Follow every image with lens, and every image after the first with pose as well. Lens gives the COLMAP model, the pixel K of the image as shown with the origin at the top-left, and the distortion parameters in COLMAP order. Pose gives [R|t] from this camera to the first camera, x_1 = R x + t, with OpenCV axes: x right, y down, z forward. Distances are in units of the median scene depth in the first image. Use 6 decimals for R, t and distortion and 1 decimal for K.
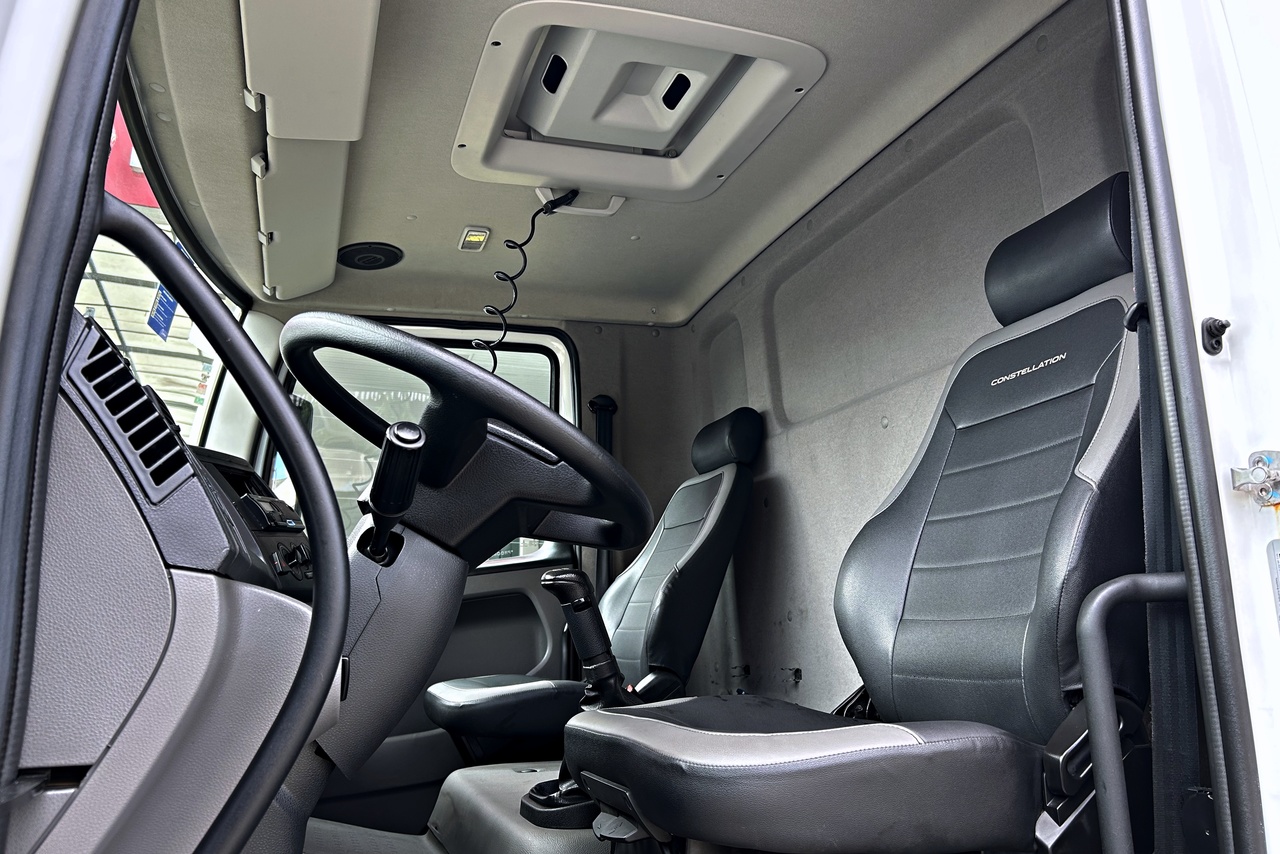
lens RADIAL K [[918.2, 0, 642.0], [0, 918.2, 457.2], [0, 0, 1]] dist [0.002177, -0.003381]
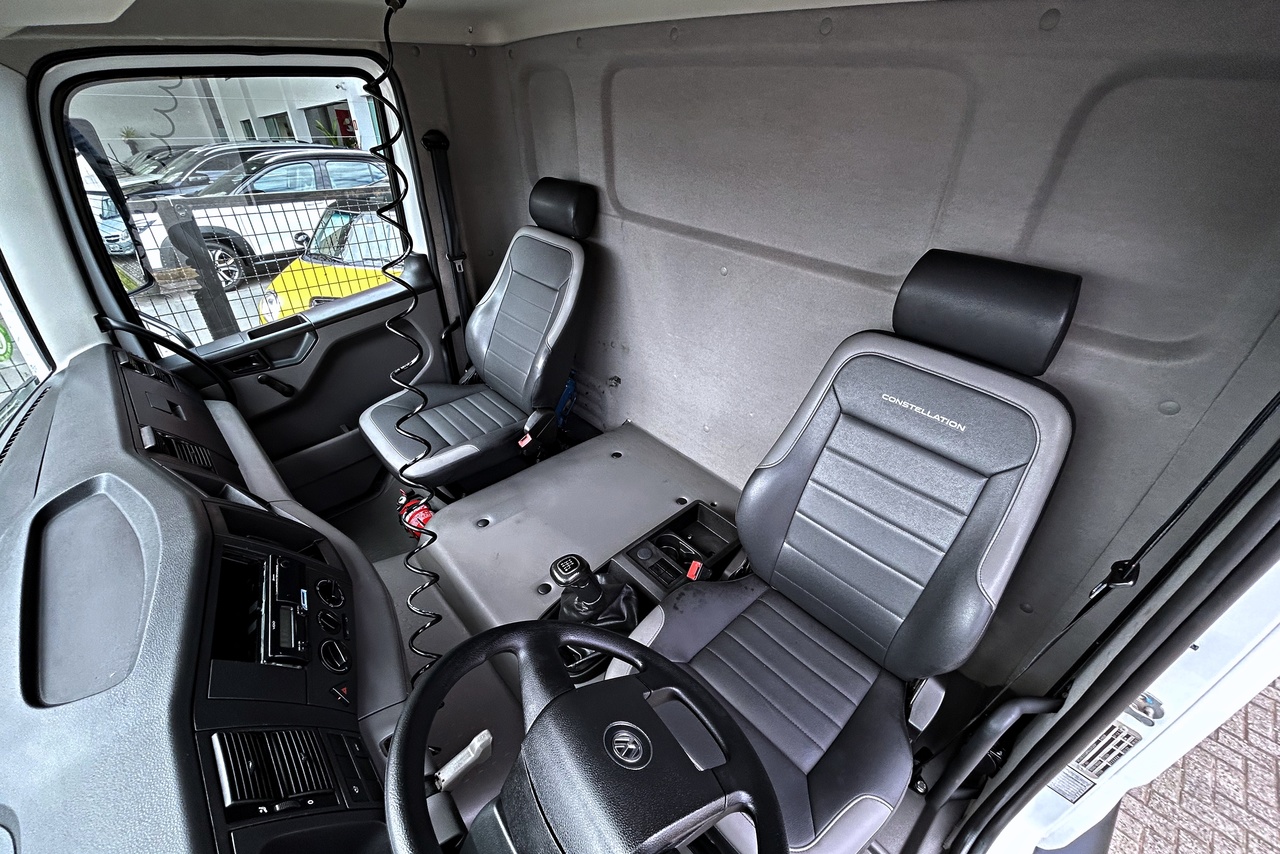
lens RADIAL K [[496.3, 0, 640.0], [0, 496.3, 427.0], [0, 0, 1]] dist [-0.000909, -0.000037]
pose [[0.912223, -0.189403, 0.363284, -0.116243], [-0.113689, 0.734870, 0.668611, -0.267684], [-0.393603, -0.651224, 0.648833, 0.351199]]
